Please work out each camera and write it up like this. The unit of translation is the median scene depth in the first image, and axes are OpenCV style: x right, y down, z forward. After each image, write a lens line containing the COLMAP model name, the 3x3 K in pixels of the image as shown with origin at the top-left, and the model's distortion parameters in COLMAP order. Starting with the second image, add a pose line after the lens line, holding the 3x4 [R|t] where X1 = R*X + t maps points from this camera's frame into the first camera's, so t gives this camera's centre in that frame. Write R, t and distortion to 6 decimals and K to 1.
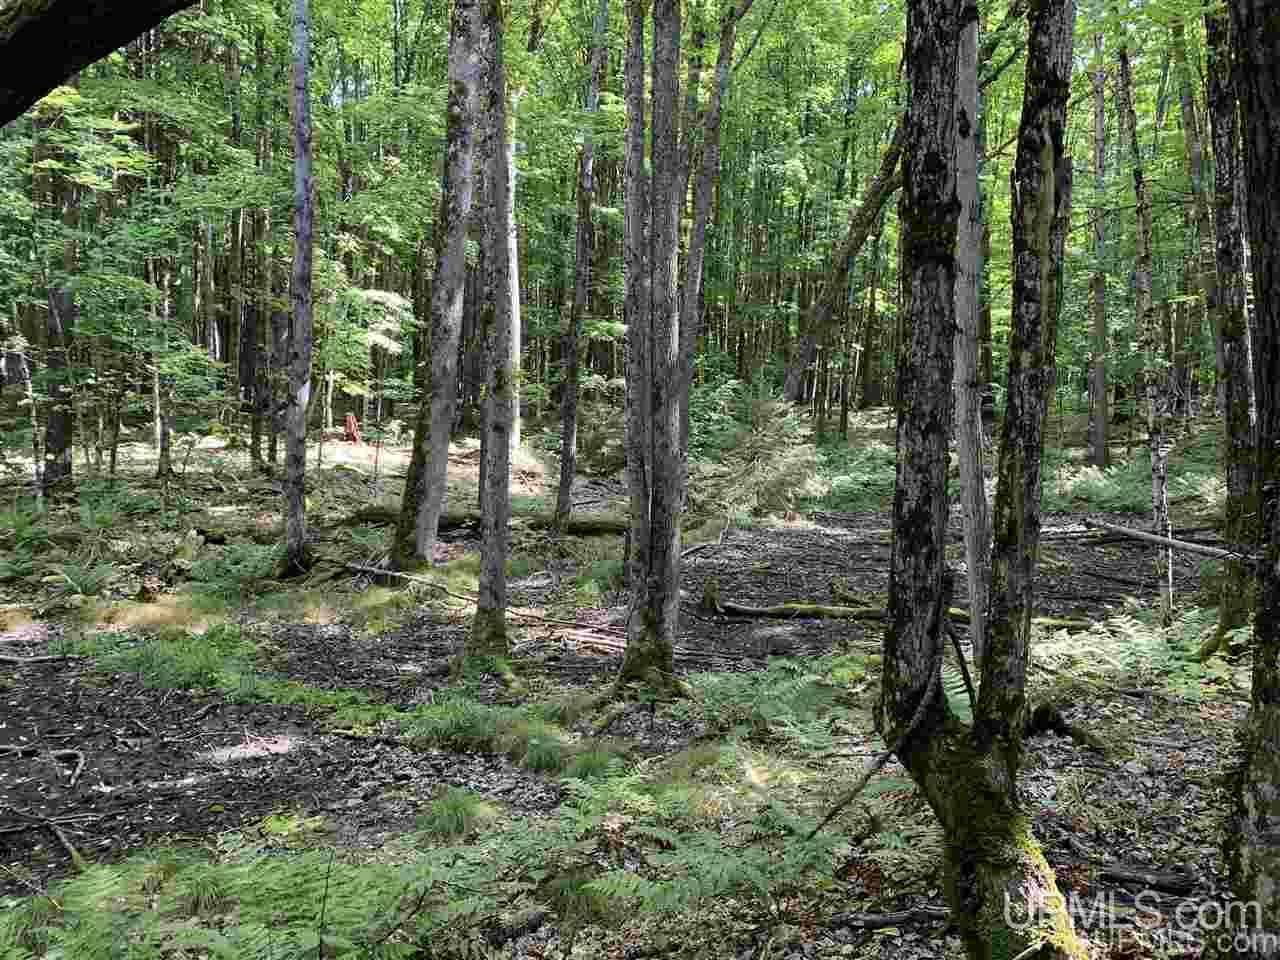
lens RADIAL K [[962.1, 0, 633.1], [0, 962.1, 486.1], [0, 0, 1]] dist [-0.001648, -0.000244]
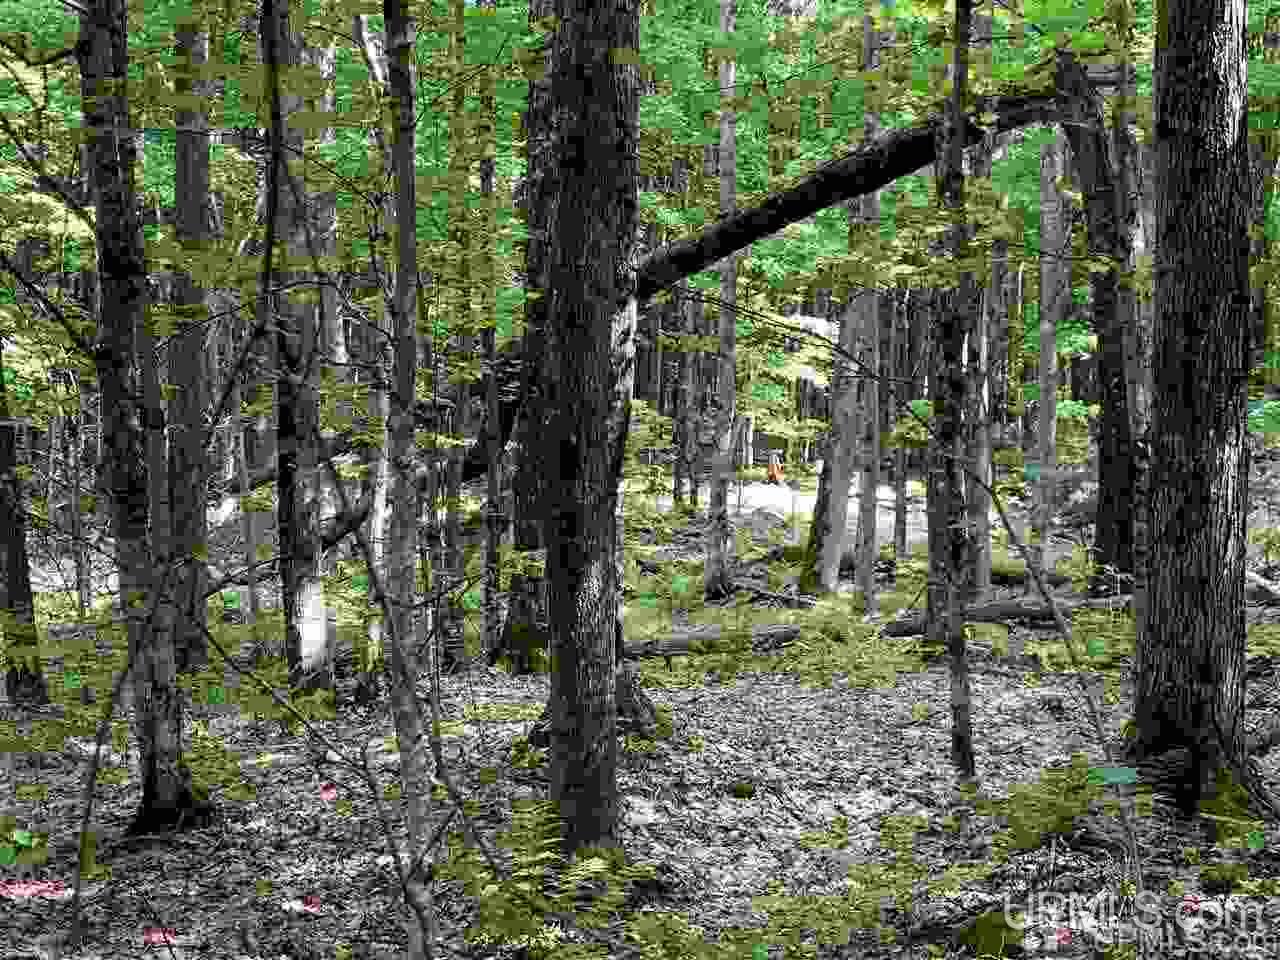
lens RADIAL K [[1604.6, 0, 639.4], [0, 1604.6, 480.0], [0, 0, 1]] dist [0.004491, 0.000000]
pose [[0.929758, -0.003795, -0.368152, 0.156072], [-0.015162, 0.998704, -0.048589, 0.025943], [0.367859, 0.050758, 0.928495, -0.478666]]
